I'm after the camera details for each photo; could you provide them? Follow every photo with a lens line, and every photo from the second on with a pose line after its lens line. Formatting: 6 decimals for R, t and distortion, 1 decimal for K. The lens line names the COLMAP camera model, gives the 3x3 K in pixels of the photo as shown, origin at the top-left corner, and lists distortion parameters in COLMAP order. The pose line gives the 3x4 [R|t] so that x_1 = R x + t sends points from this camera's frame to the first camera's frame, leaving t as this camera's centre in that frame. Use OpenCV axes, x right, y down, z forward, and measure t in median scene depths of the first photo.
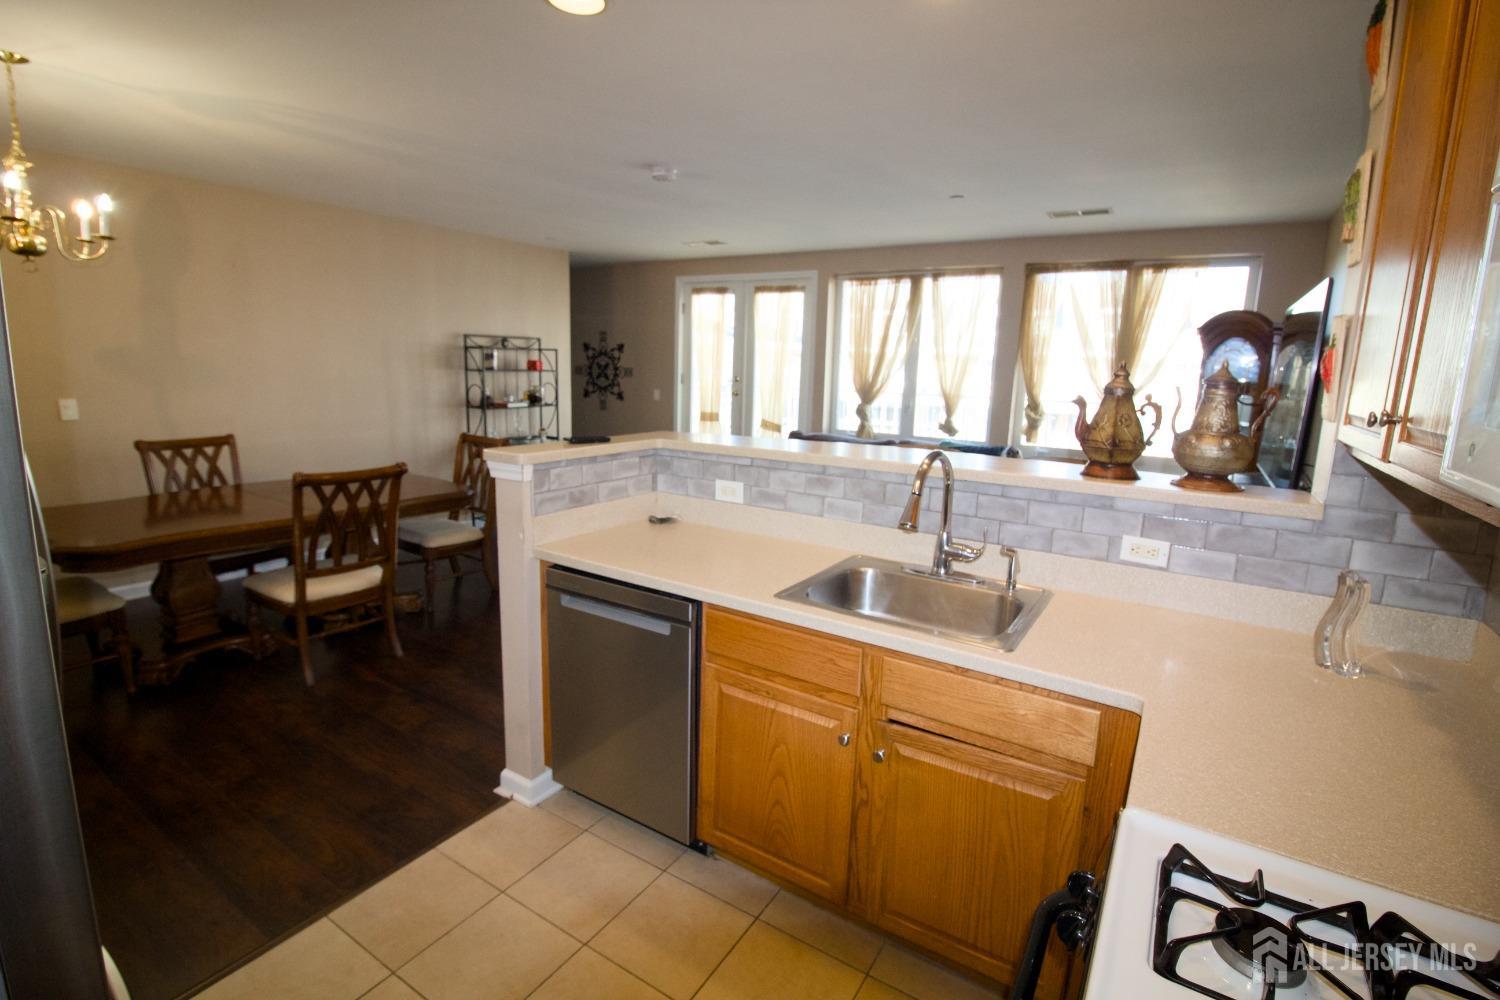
lens RADIAL K [[705.7, 0, 762.2], [0, 705.7, 492.9], [0, 0, 1]] dist [-0.003234, -0.013190]
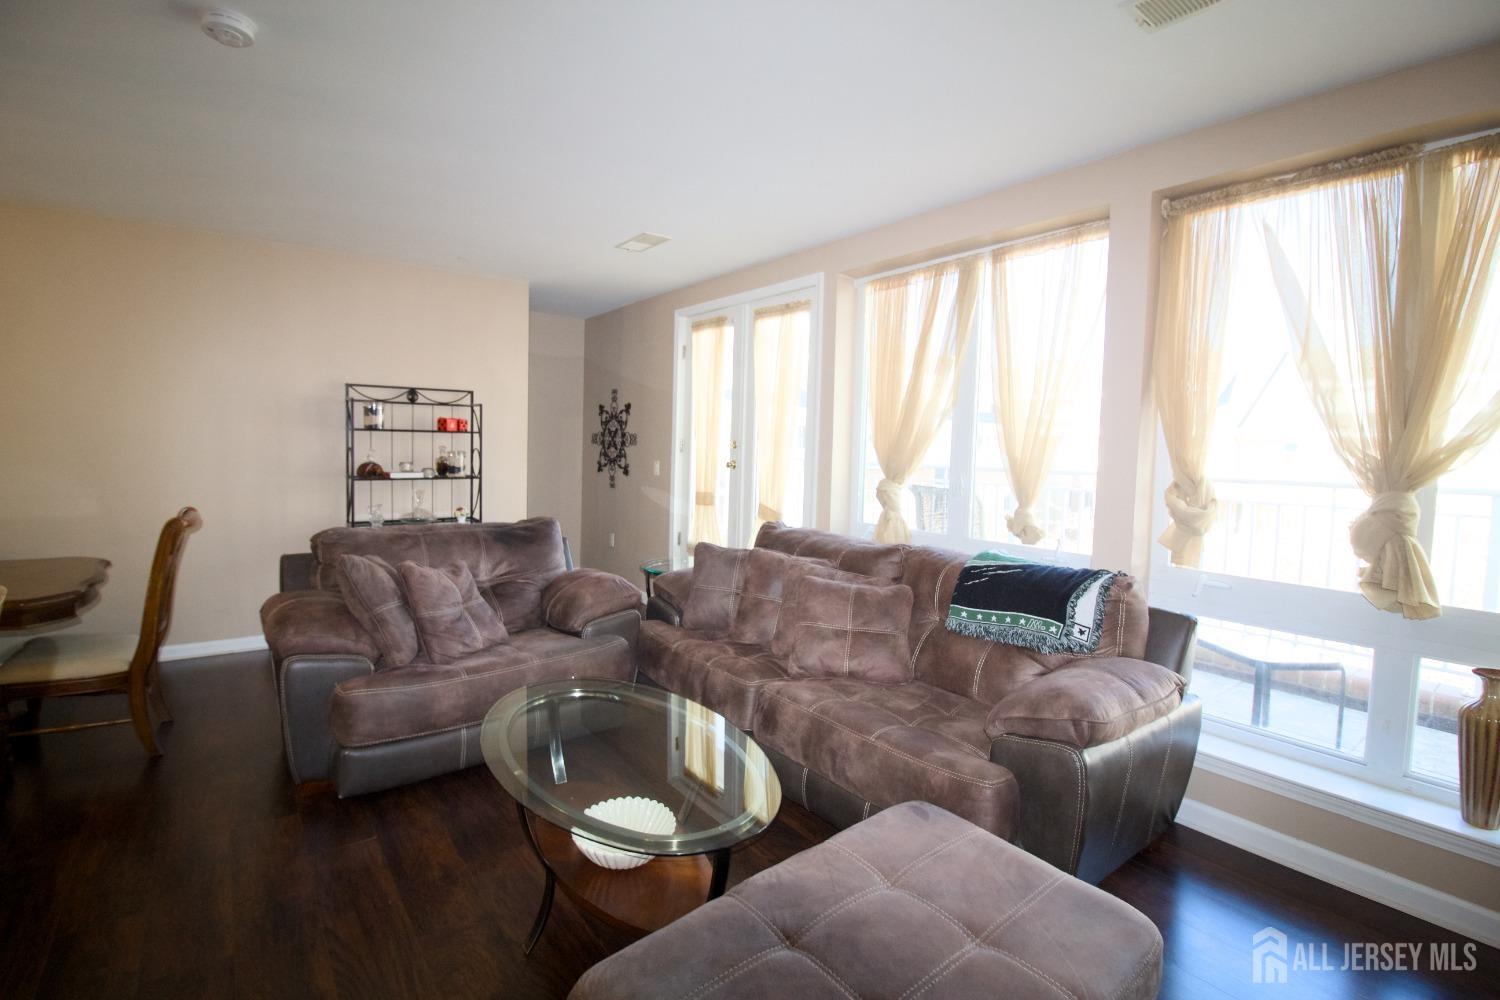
lens RADIAL K [[705.7, 0, 745.1], [0, 705.7, 484.4], [0, 0, 1]] dist [-0.003234, -0.013190]
pose [[0.934694, 0.015504, -0.355115, 0.249218], [-0.063099, 0.990418, -0.122844, -0.044154], [0.349808, 0.137229, 0.926716, 0.419336]]
